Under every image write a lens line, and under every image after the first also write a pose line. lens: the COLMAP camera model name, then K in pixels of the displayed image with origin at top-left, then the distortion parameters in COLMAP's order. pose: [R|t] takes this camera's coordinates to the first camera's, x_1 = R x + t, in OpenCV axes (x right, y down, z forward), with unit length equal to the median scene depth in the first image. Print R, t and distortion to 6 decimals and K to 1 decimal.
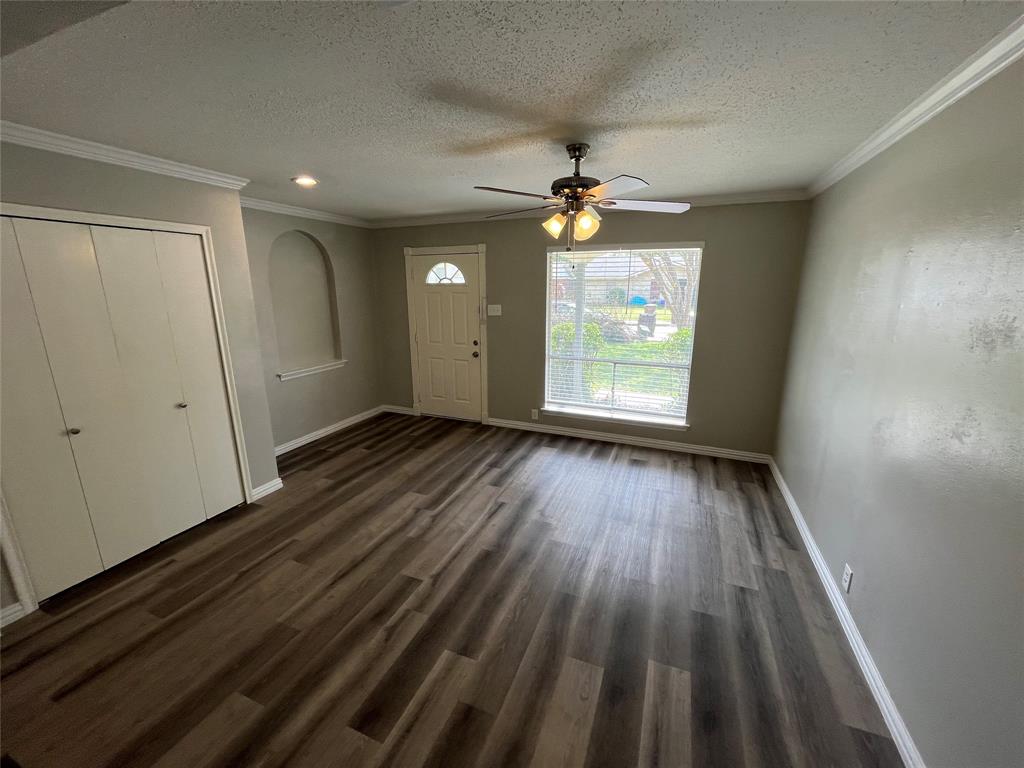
lens RADIAL K [[414.0, 0, 512.0], [0, 414.0, 384.0], [0, 0, 1]] dist [-0.001965, 0.000047]
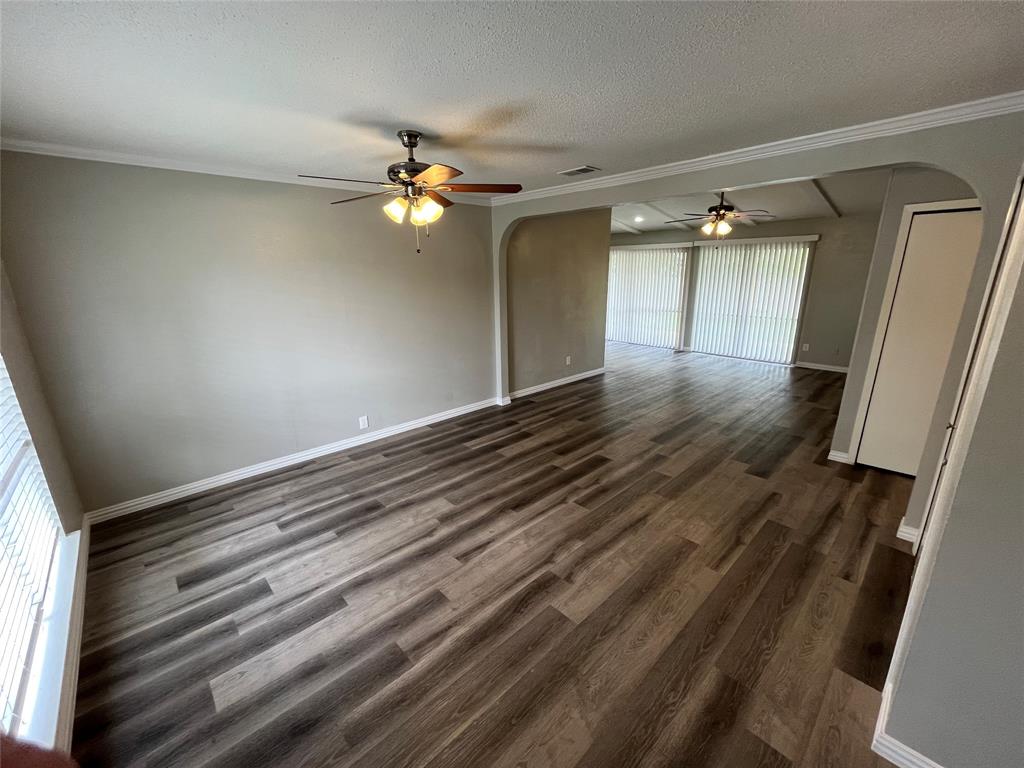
lens RADIAL K [[414.0, 0, 512.0], [0, 414.0, 384.0], [0, 0, 1]] dist [-0.001965, 0.000047]
pose [[-0.909374, -0.097807, 0.404317, -0.400799], [0.110853, 0.879838, 0.462165, -0.346205], [-0.400936, 0.465101, -0.789260, 1.464407]]
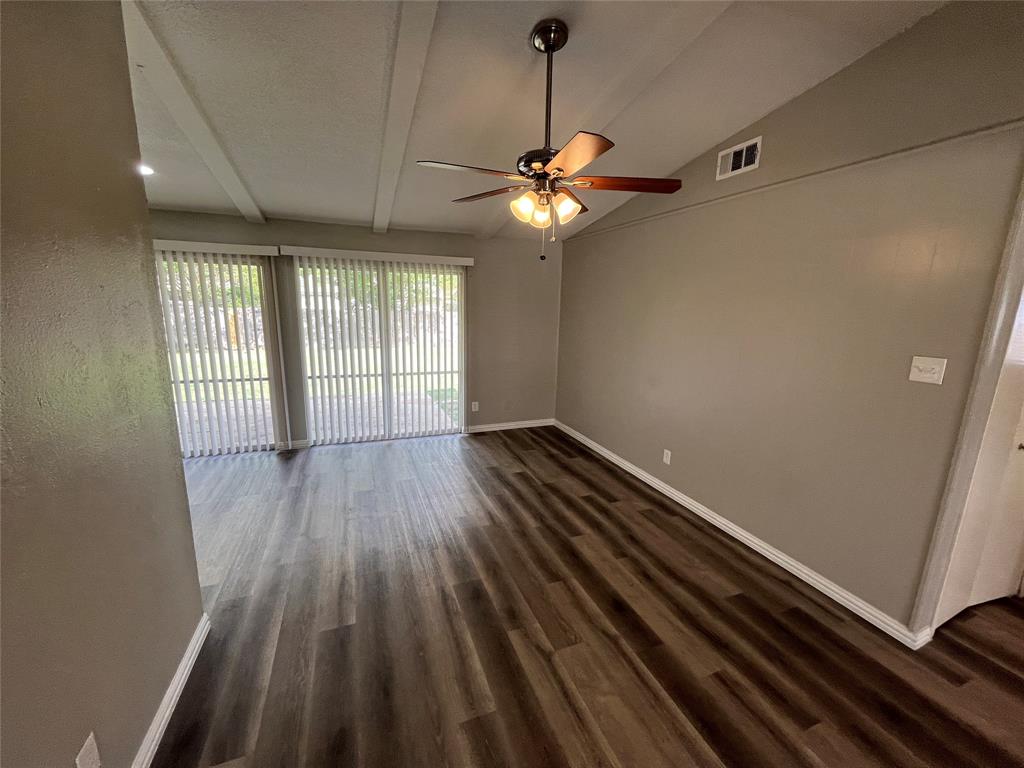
lens RADIAL K [[414.0, 0, 512.0], [0, 414.0, 384.0], [0, 0, 1]] dist [-0.001965, 0.000047]
pose [[-0.727310, 0.124344, -0.674950, 0.090833], [-0.178388, 0.915397, 0.360868, -0.026588], [0.662720, 0.382866, -0.643597, 0.116614]]
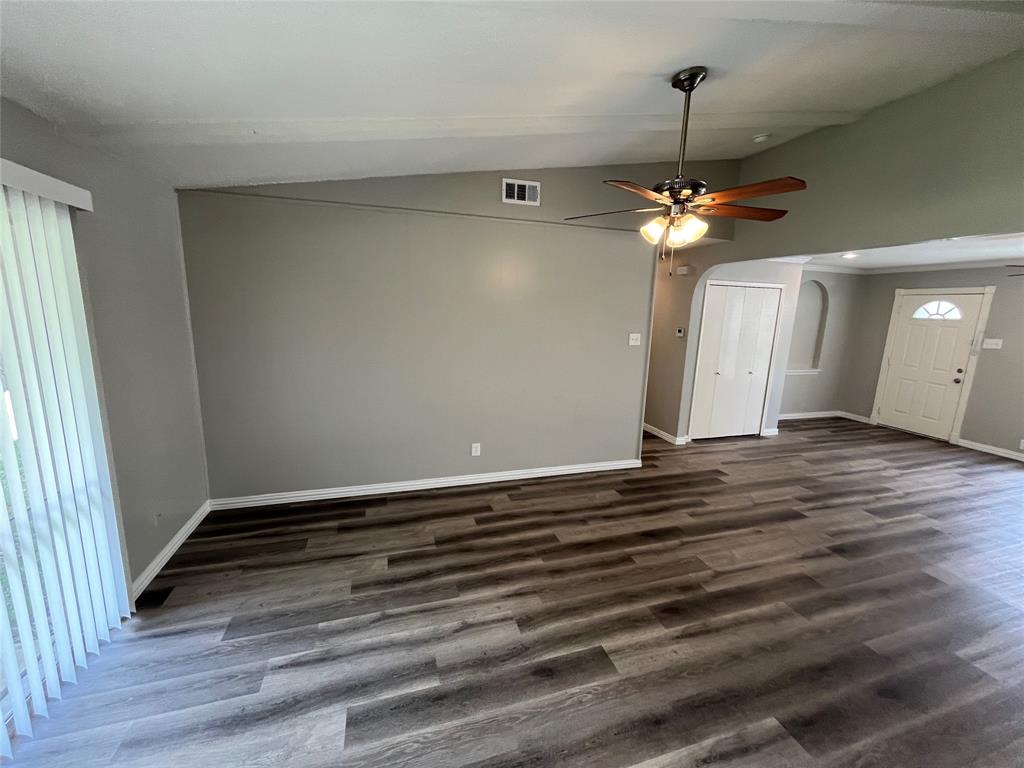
lens RADIAL K [[414.0, 0, 512.0], [0, 414.0, 384.0], [0, 0, 1]] dist [-0.001965, 0.000047]
pose [[0.635174, 0.164873, -0.754567, -0.010896], [-0.211189, 0.976795, 0.035656, 0.244434], [0.742936, 0.136708, 0.655254, -1.028964]]
